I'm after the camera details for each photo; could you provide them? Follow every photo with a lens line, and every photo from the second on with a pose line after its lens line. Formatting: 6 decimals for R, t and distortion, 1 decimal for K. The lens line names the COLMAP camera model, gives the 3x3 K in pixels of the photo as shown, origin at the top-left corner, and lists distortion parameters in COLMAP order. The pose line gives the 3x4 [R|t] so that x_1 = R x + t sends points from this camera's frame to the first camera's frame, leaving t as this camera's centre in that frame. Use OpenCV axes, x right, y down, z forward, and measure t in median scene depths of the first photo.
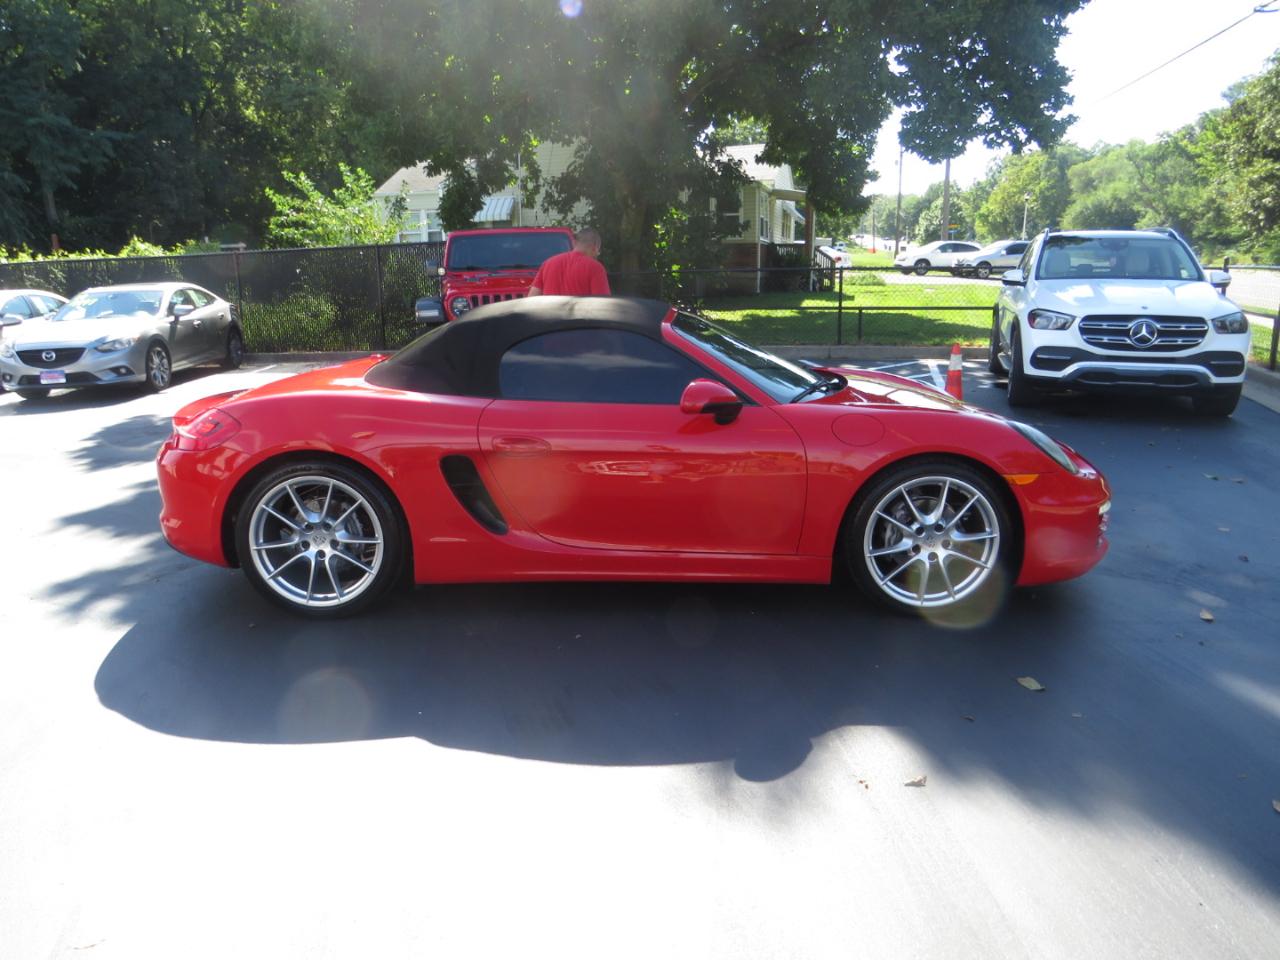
lens RADIAL K [[877.9, 0, 606.7], [0, 877.9, 606.2], [0, 0, 1]] dist [-0.071872, 0.033894]
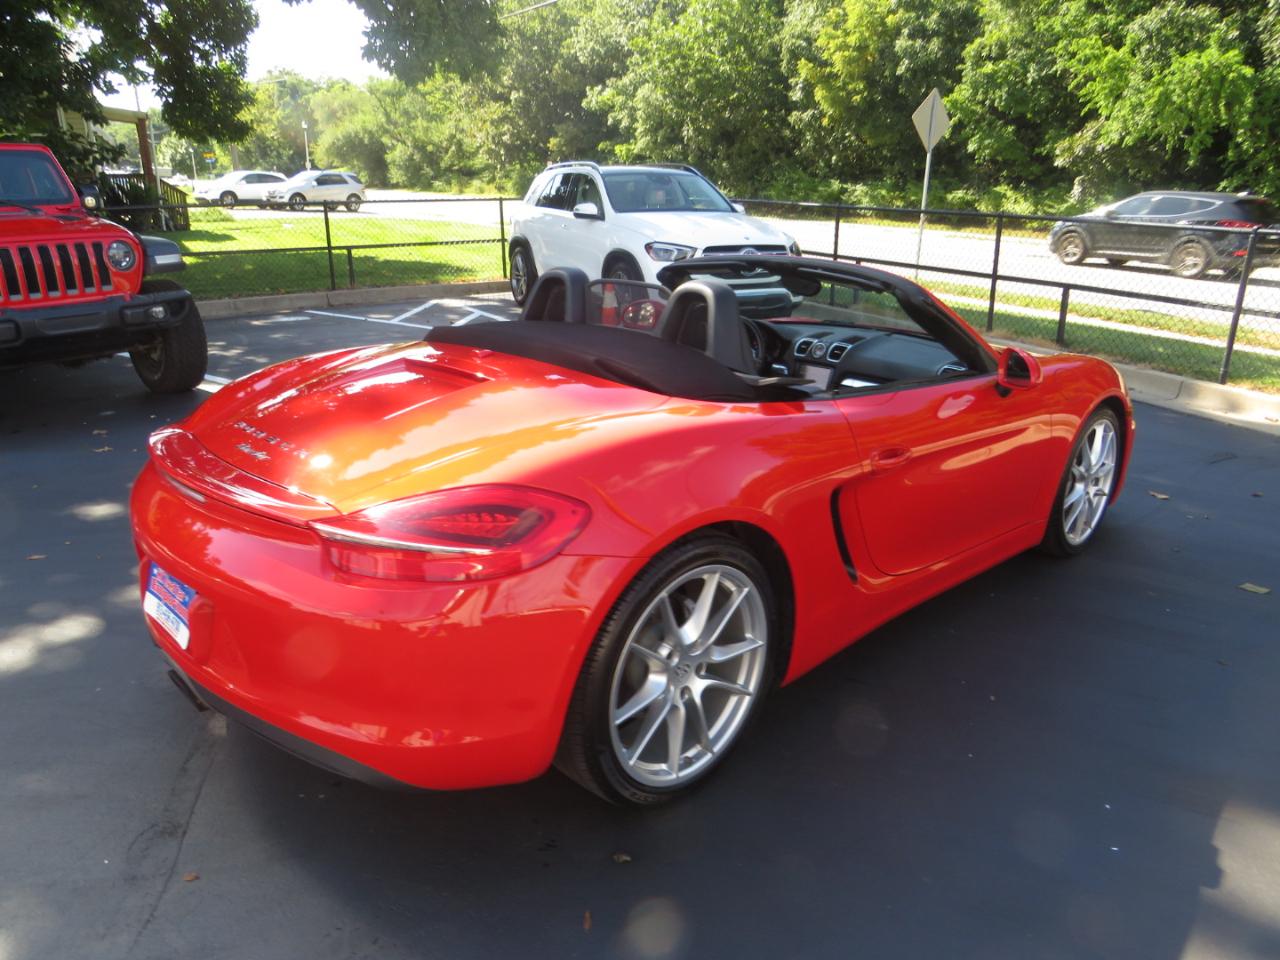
lens RADIAL K [[892.5, 0, 606.9], [0, 892.5, 594.2], [0, 0, 1]] dist [-0.069180, 0.031650]
pose [[0.701554, -0.279388, 0.655564, -0.148680], [0.246404, 0.958301, 0.144719, -0.045074], [-0.668661, 0.060005, 0.741142, 0.115557]]
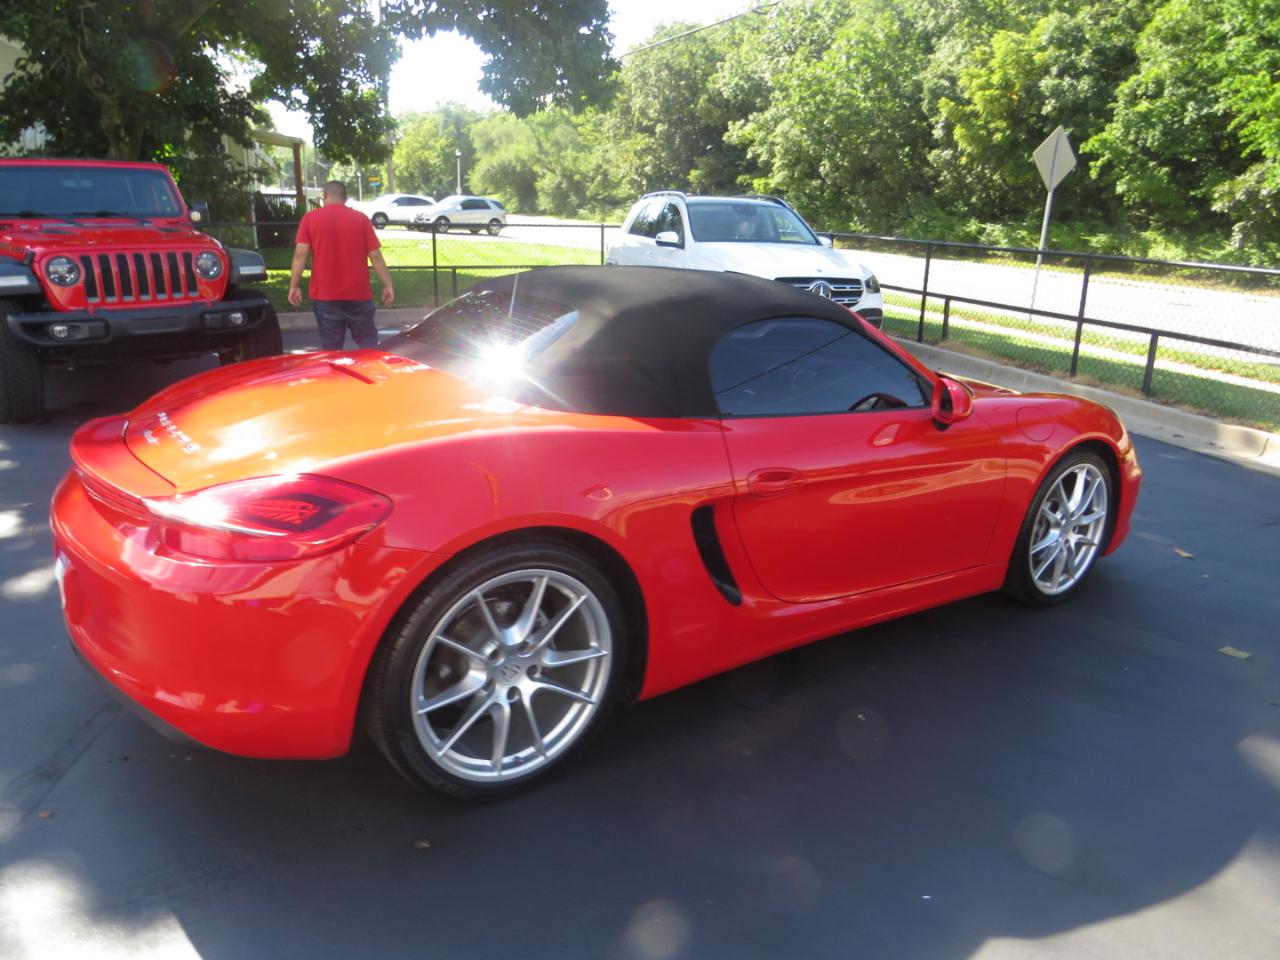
lens RADIAL K [[877.9, 0, 606.7], [0, 877.9, 606.2], [0, 0, 1]] dist [-0.071872, 0.033894]
pose [[0.804870, -0.207269, 0.556079, -0.120812], [0.180149, 0.978143, 0.103838, -0.034526], [-0.565447, 0.016601, 0.824617, 0.090253]]
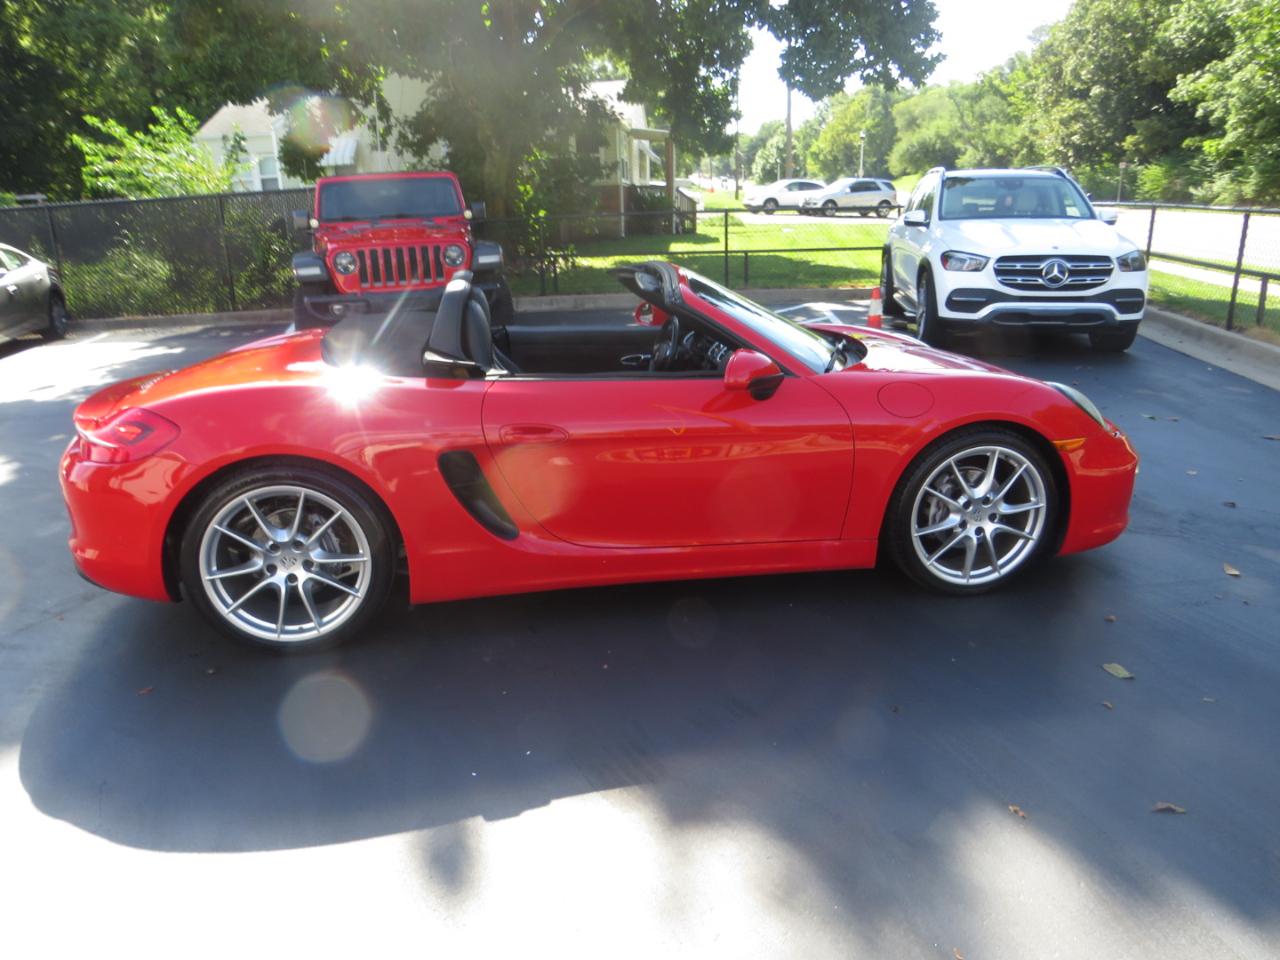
lens RADIAL K [[865.2, 0, 610.8], [0, 865.2, 603.7], [0, 0, 1]] dist [-0.065006, 0.028568]
pose [[0.983818, -0.085383, 0.157518, -0.032321], [0.075851, 0.994961, 0.065573, -0.013426], [-0.162323, -0.052564, 0.985337, 0.029009]]
